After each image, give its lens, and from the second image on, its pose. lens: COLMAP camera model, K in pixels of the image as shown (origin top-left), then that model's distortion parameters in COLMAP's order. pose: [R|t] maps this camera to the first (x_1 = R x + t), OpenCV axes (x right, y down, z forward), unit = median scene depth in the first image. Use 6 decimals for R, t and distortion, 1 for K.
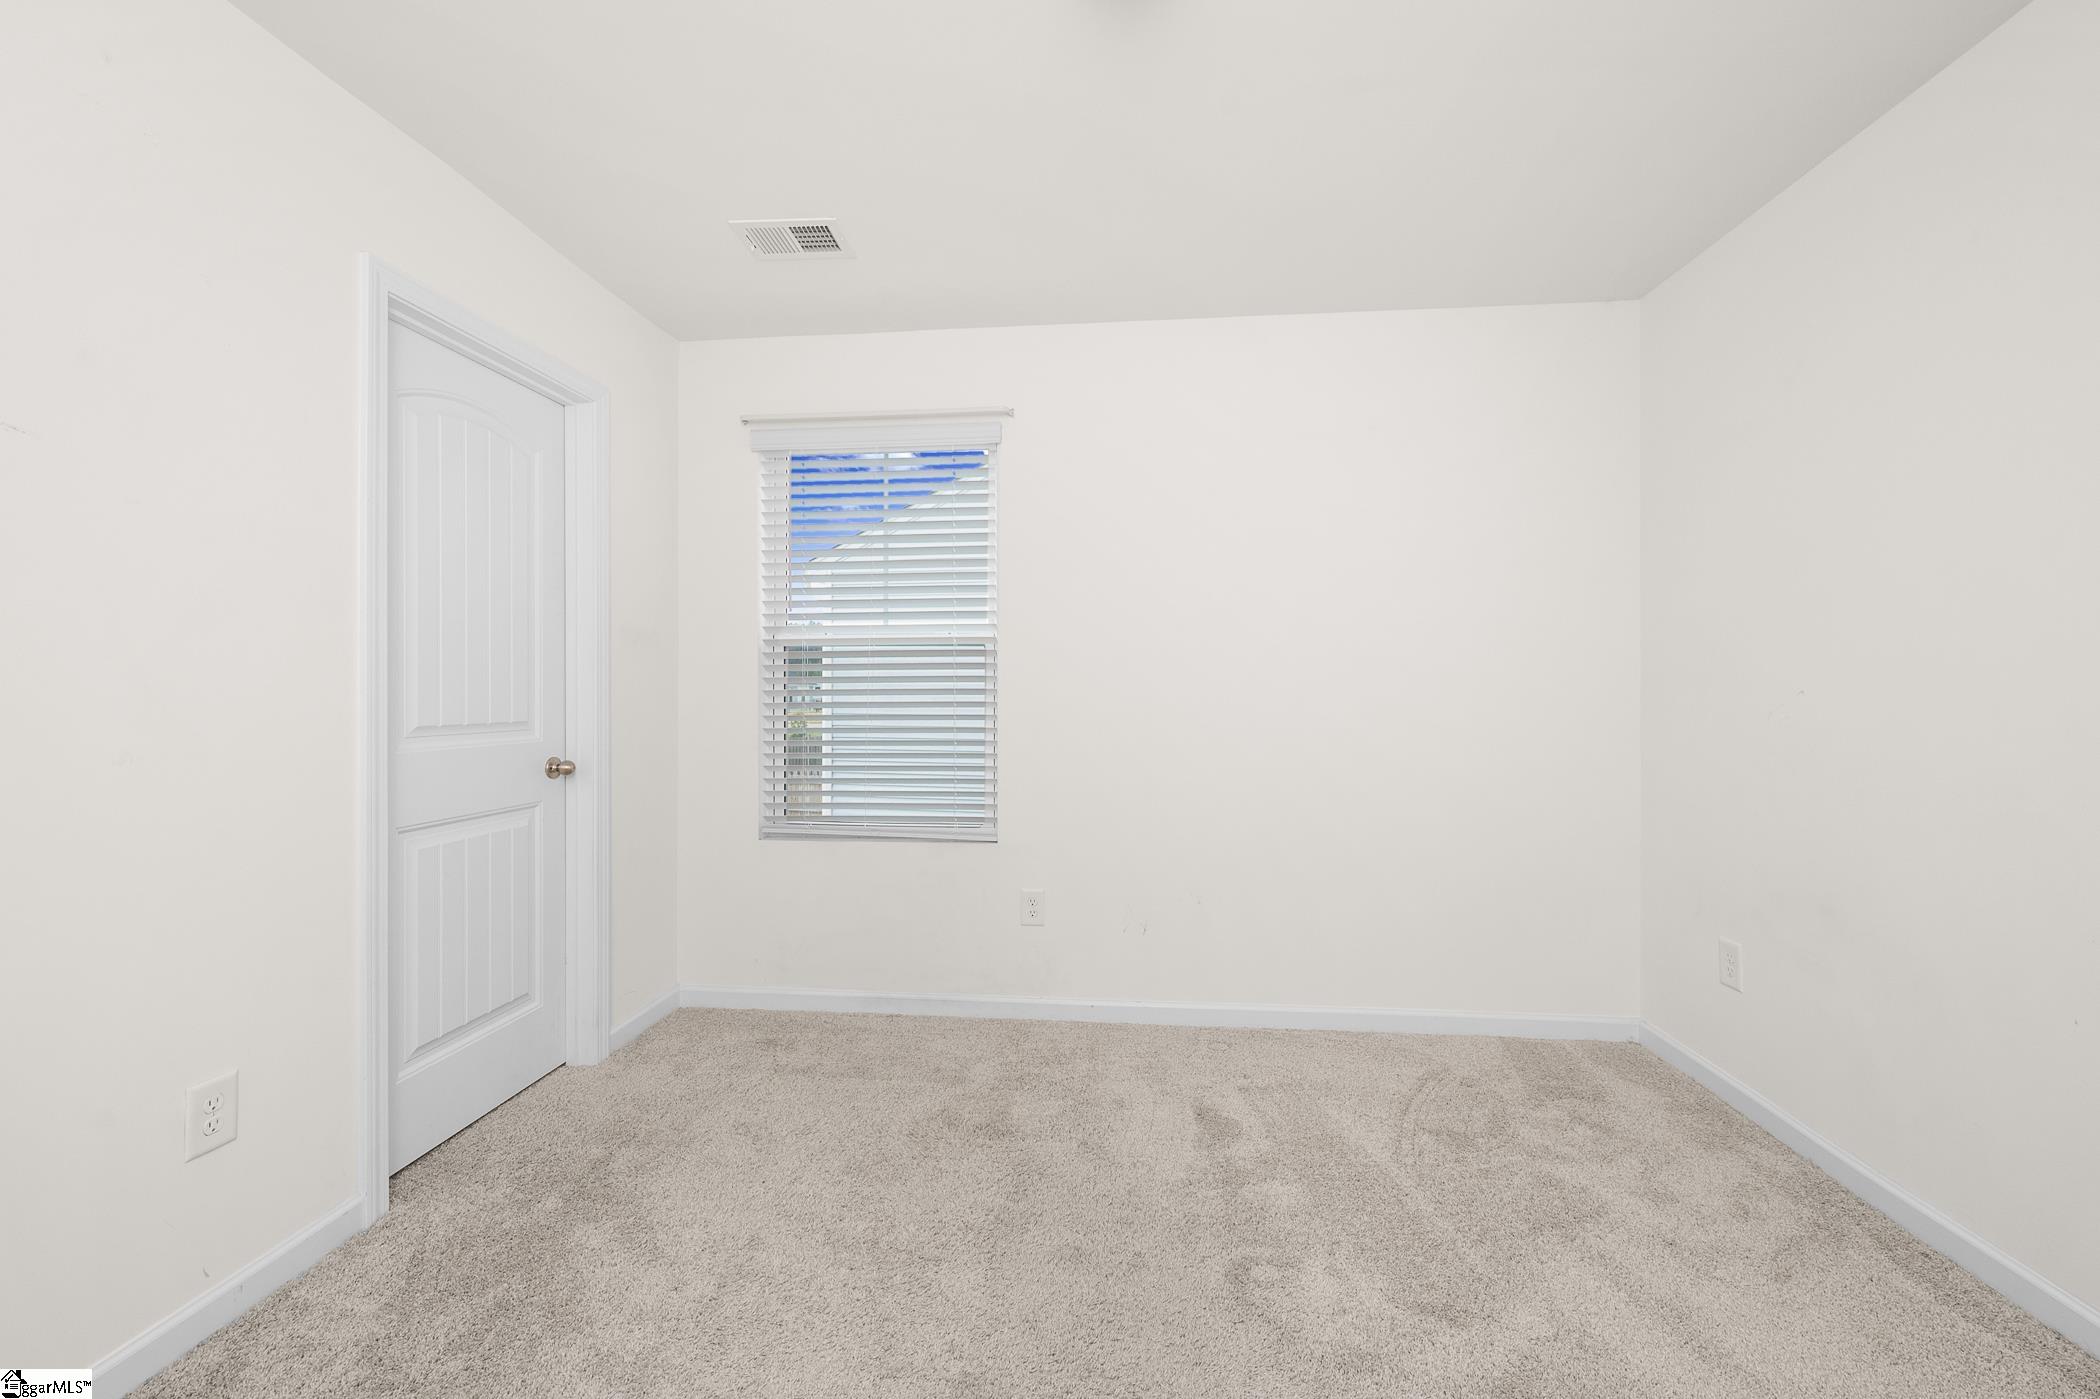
lens RADIAL K [[835.3, 0, 1050.0], [0, 835.3, 699.5], [0, 0, 1]] dist [-0.012421, -0.000140]
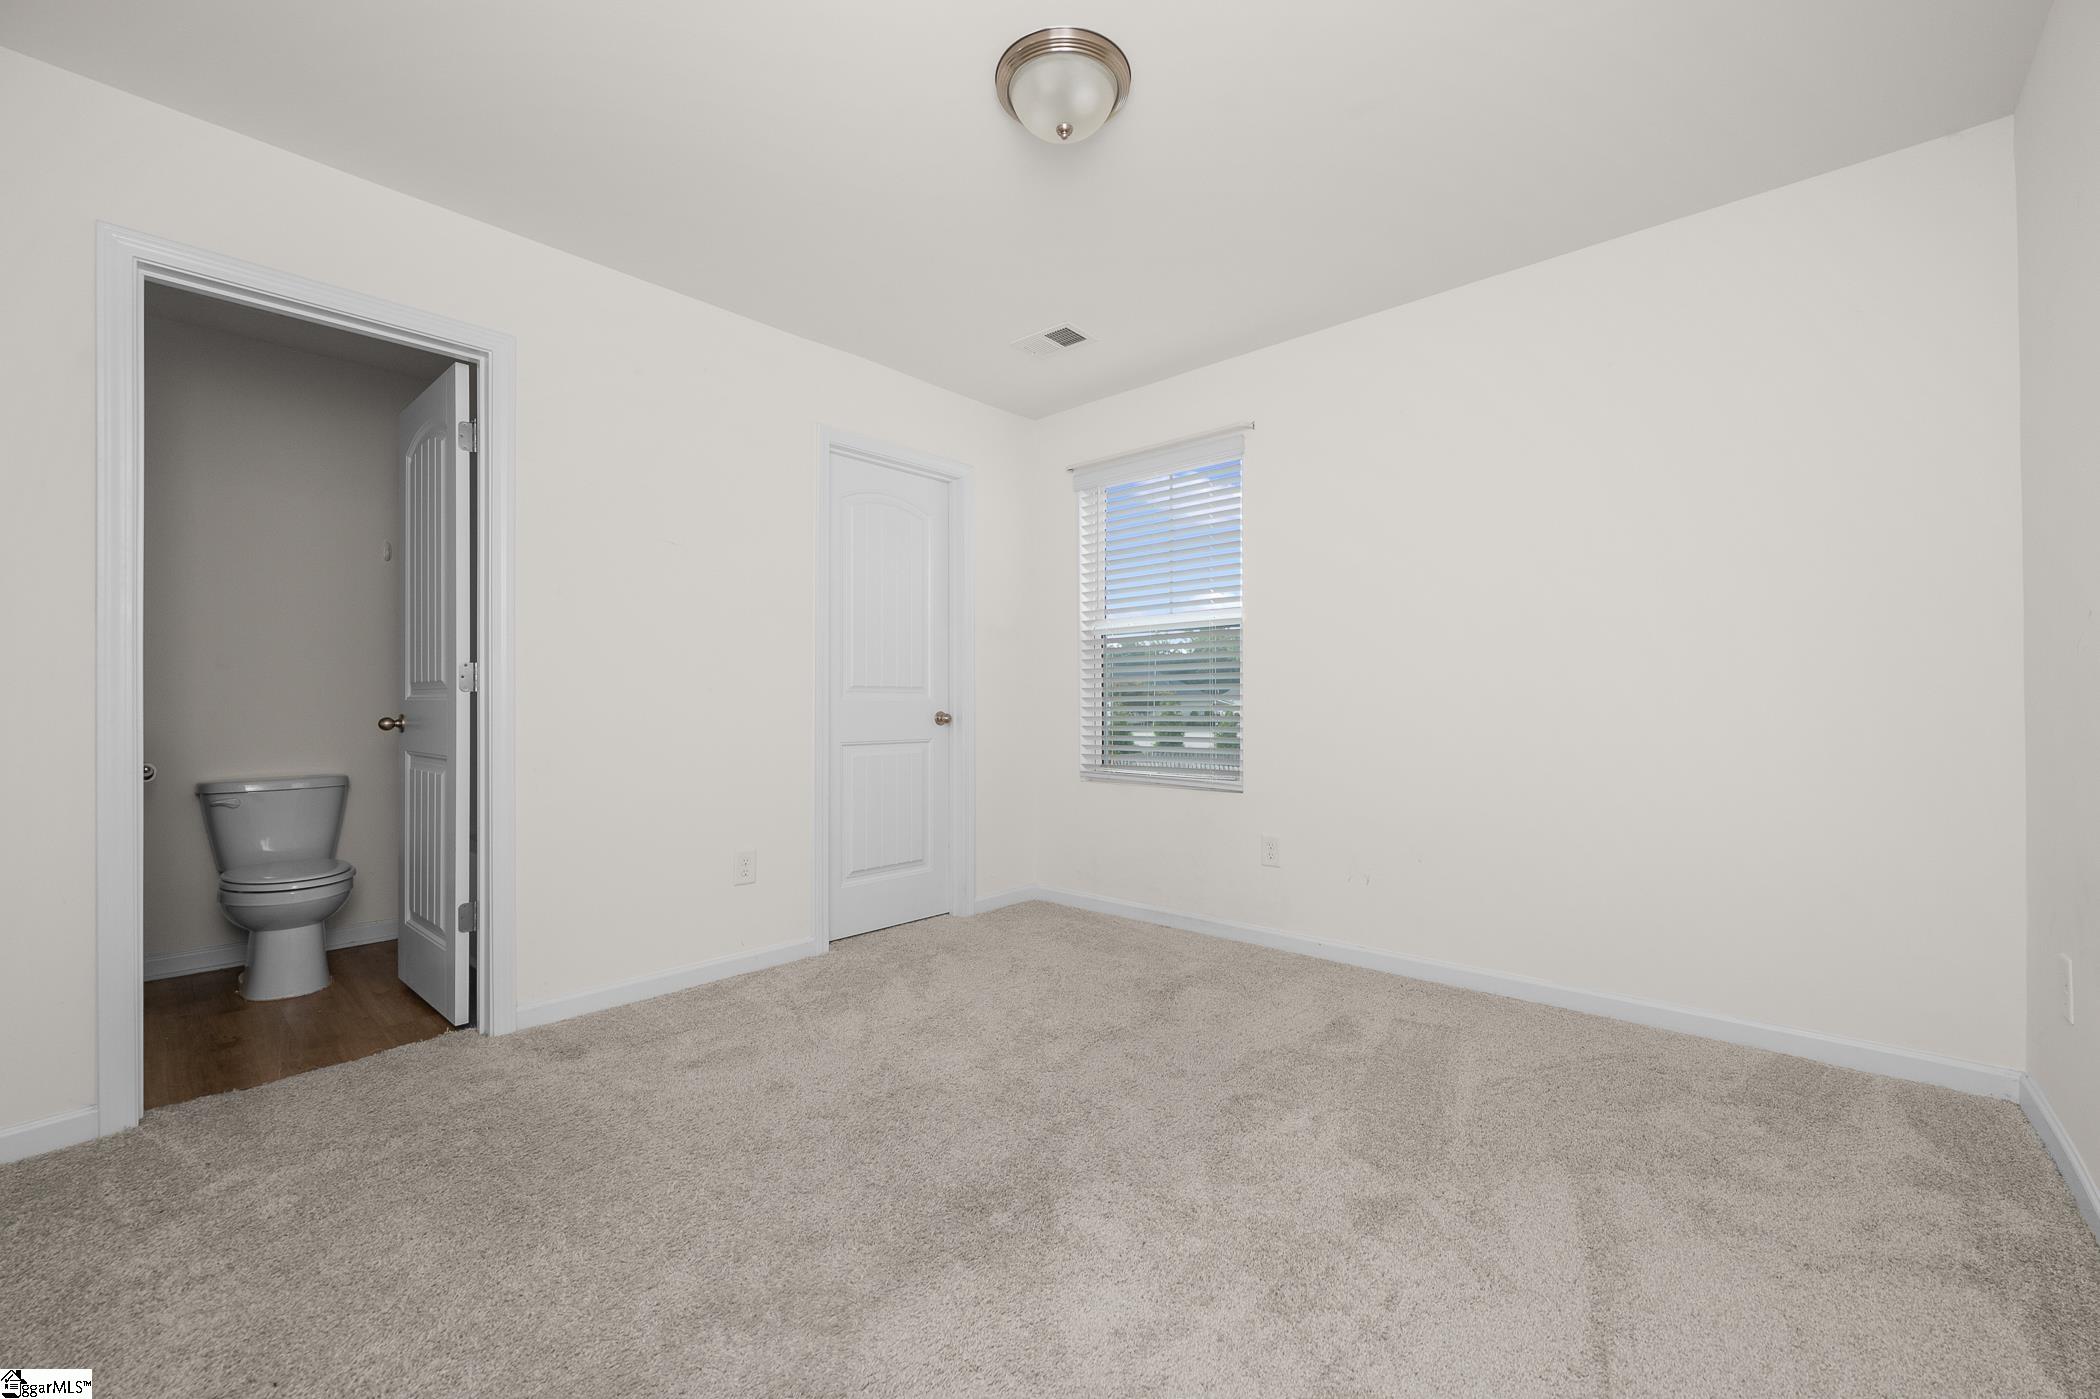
lens RADIAL K [[772.8, 0, 981.3], [0, 772.8, 690.0], [0, 0, 1]] dist [-0.016501, 0.000067]
pose [[0.793118, -0.004634, -0.609050, 0.387179], [-0.003420, 0.999921, -0.012062, 0.054068], [0.609058, 0.011650, 0.793040, -0.106602]]
